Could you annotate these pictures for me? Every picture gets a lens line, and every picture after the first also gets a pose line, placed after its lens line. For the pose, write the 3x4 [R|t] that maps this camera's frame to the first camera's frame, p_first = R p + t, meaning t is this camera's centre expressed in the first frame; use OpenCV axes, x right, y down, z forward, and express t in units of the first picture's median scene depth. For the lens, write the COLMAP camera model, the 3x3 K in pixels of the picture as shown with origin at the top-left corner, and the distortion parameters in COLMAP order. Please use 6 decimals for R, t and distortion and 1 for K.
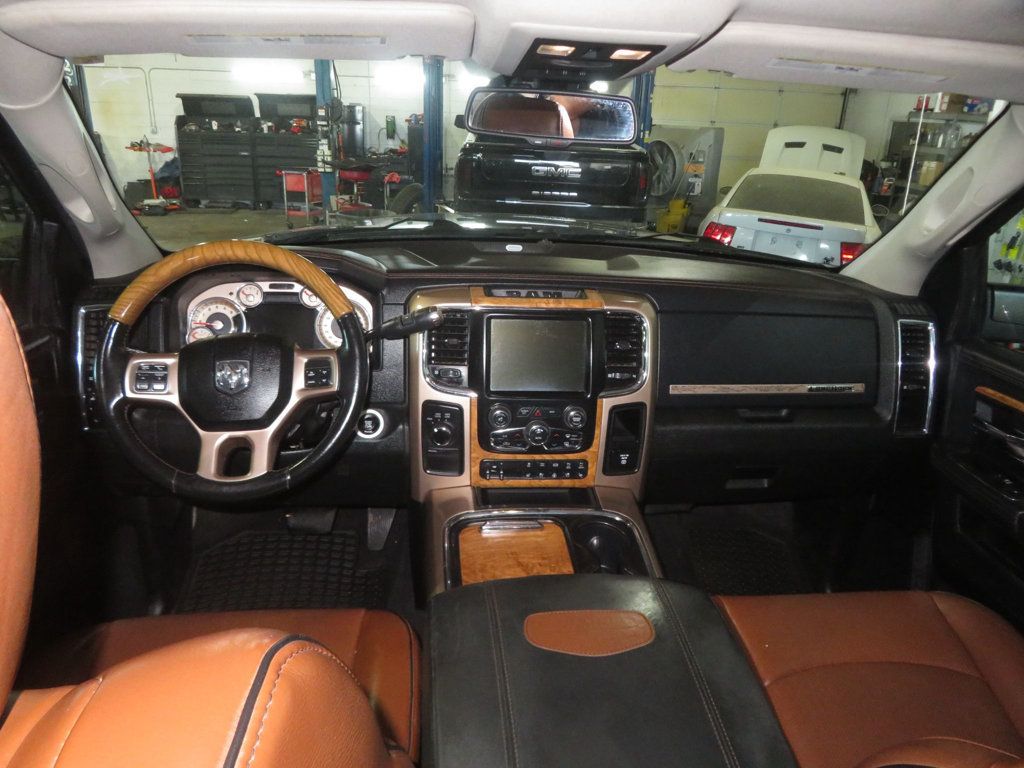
lens RADIAL K [[732.9, 0, 511.2], [0, 732.9, 385.4], [0, 0, 1]] dist [0.008809, 0.005042]
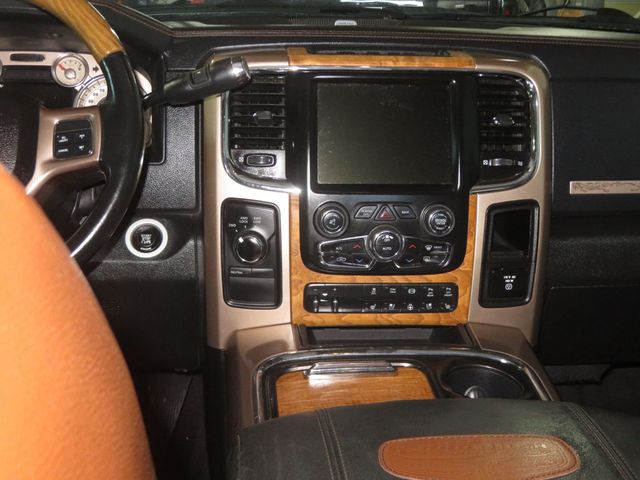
lens RADIAL K [[950.4, 0, 324.9], [0, 950.4, 239.4], [0, 0, 1]] dist [-0.029998, 0.000000]
pose [[0.999764, -0.017358, -0.013099, -0.009860], [0.016319, 0.997002, -0.075636, 0.125282], [0.014372, 0.075404, 0.997049, 0.087802]]
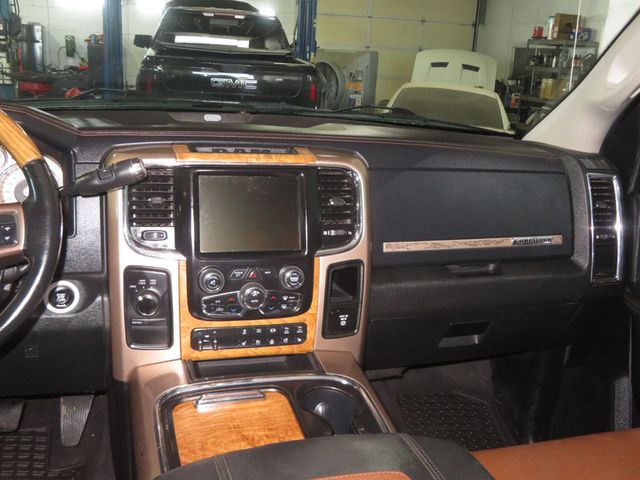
lens RADIAL K [[670.5, 0, 324.6], [0, 670.5, 237.2], [0, 0, 1]] dist [-0.002851, 0.000000]
pose [[0.980269, -0.035436, 0.194467, -0.036846], [0.049895, 0.996301, -0.069962, 0.052685], [-0.191269, 0.078284, 0.978411, 0.138235]]
